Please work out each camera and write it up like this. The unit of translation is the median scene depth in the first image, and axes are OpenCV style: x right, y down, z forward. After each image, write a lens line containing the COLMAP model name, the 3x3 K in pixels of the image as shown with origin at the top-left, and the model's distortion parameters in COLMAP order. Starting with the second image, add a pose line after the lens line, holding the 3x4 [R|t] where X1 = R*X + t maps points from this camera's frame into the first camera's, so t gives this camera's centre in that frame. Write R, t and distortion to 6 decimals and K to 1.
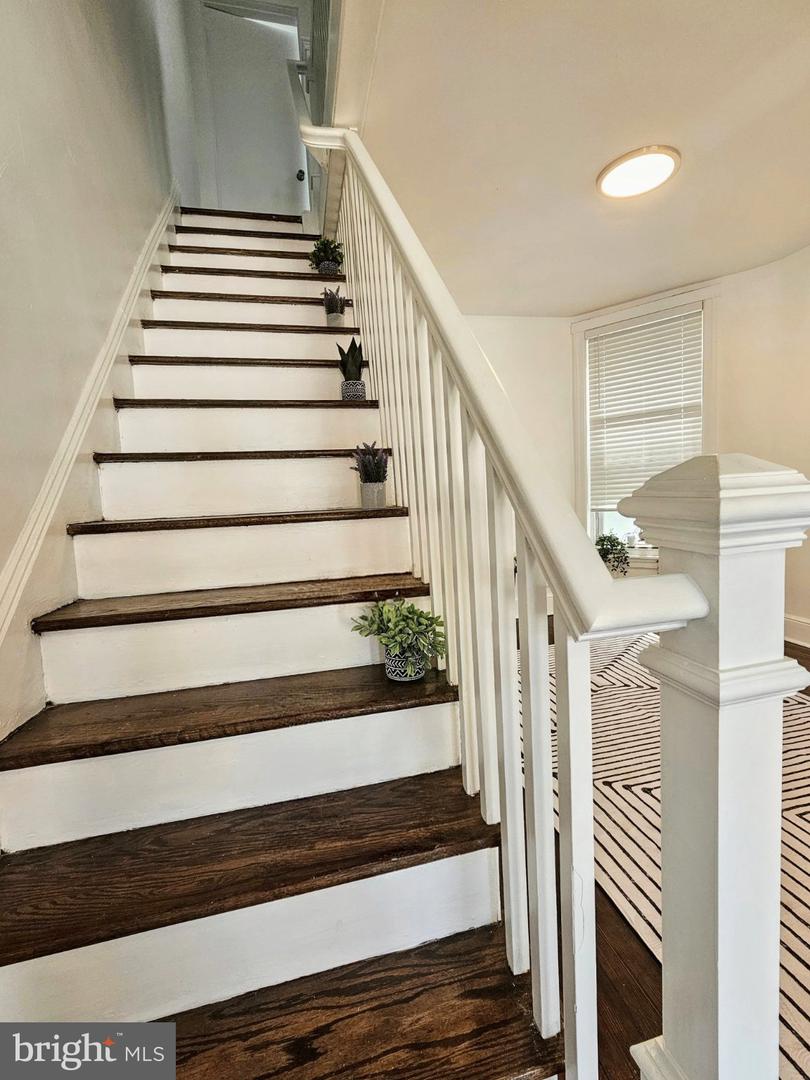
lens RADIAL K [[477.0, 0, 407.4], [0, 477.0, 537.3], [0, 0, 1]] dist [-0.001969, -0.000328]
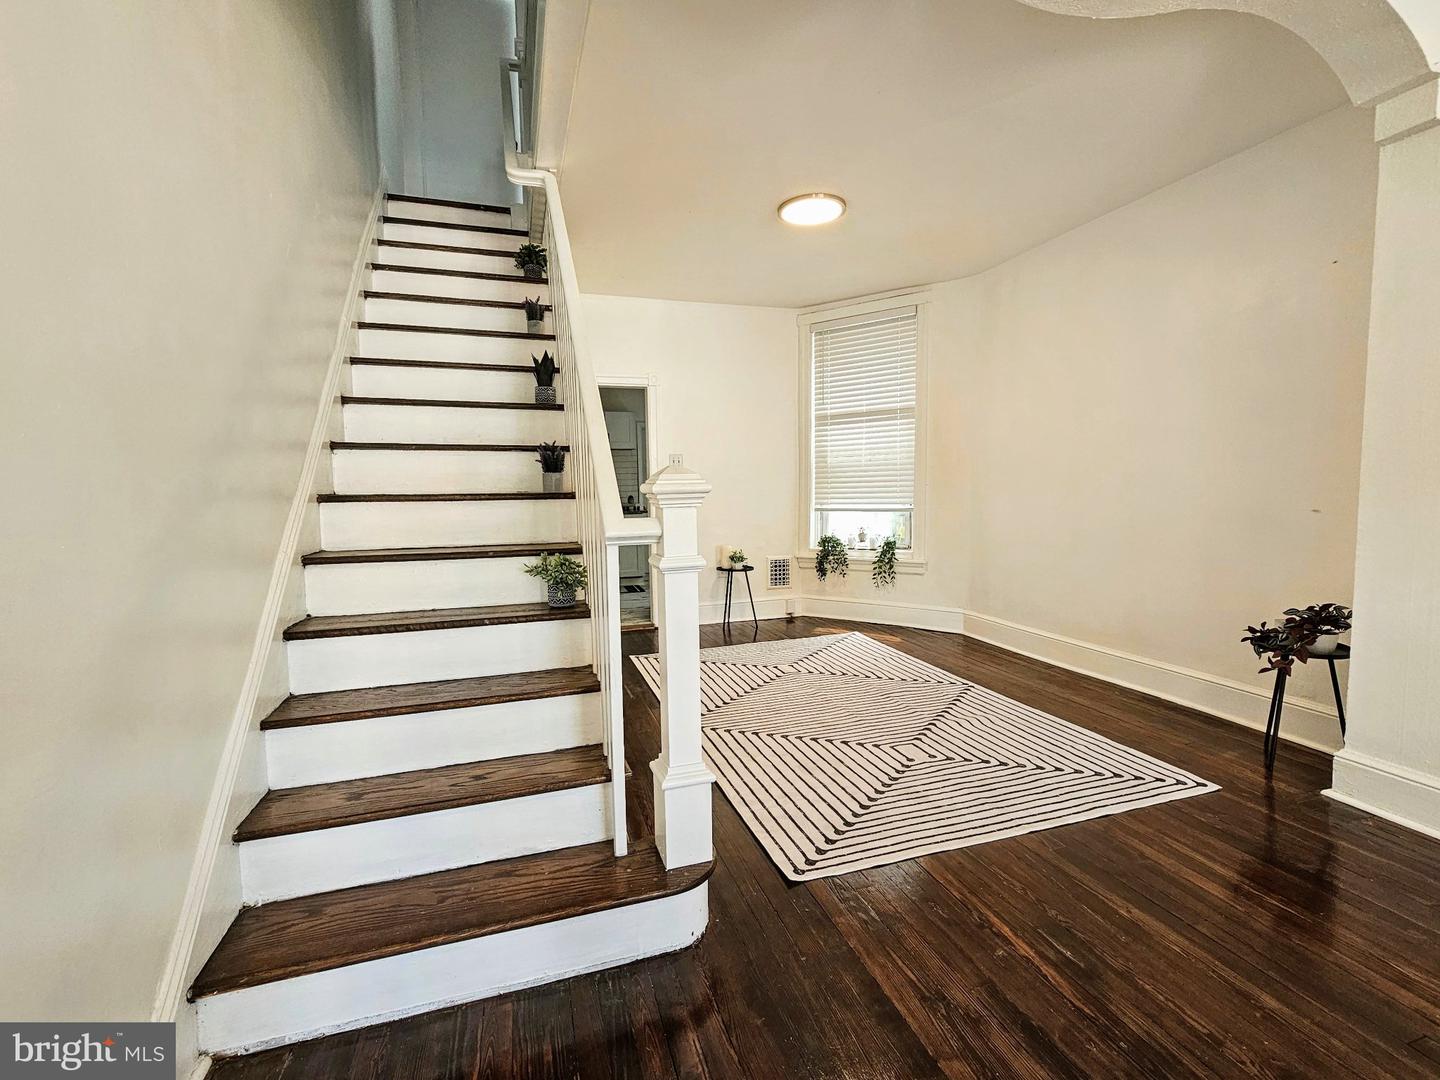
lens RADIAL K [[636.0, 0, 717.3], [0, 636.0, 538.5], [0, 0, 1]] dist [-0.001969, -0.000328]
pose [[0.995079, 0.027688, 0.095139, 0.126135], [-0.026244, 0.999521, -0.016390, 0.047562], [-0.095547, 0.013813, 0.995329, -0.444893]]
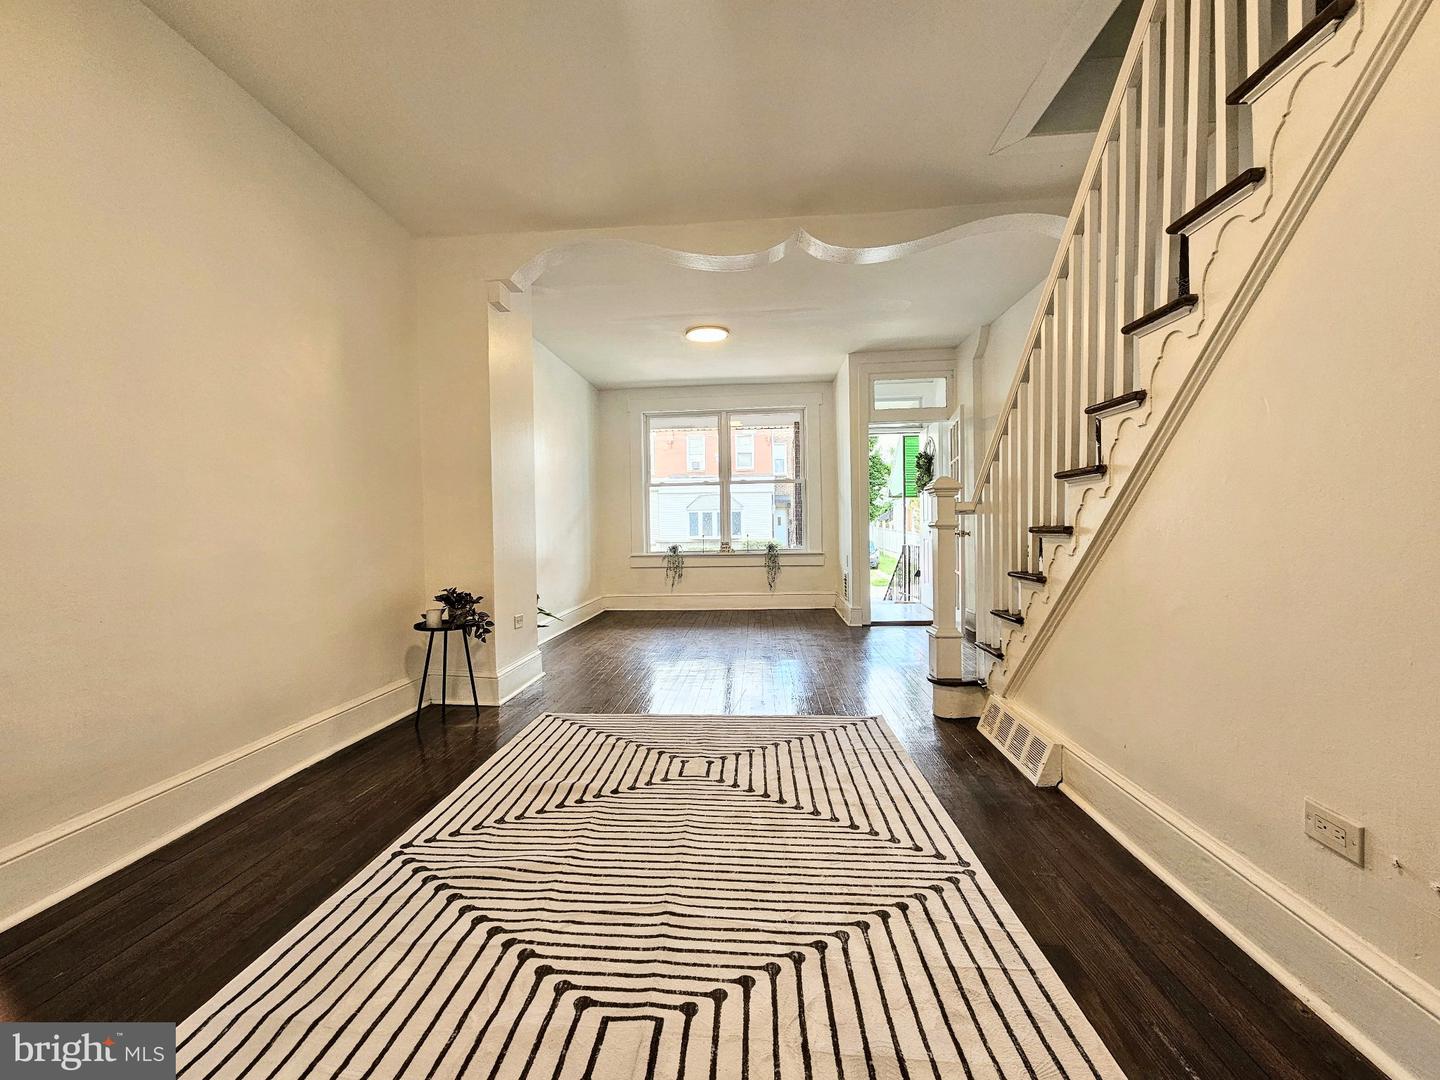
lens RADIAL K [[591.3, 0, 716.6], [0, 591.3, 537.2], [0, 0, 1]] dist [-0.000507, -0.000455]
pose [[-0.957821, 0.064819, 0.279959, 0.257129], [0.092197, 0.992042, 0.085744, -0.060798], [-0.272173, 0.107939, -0.956175, 1.539237]]
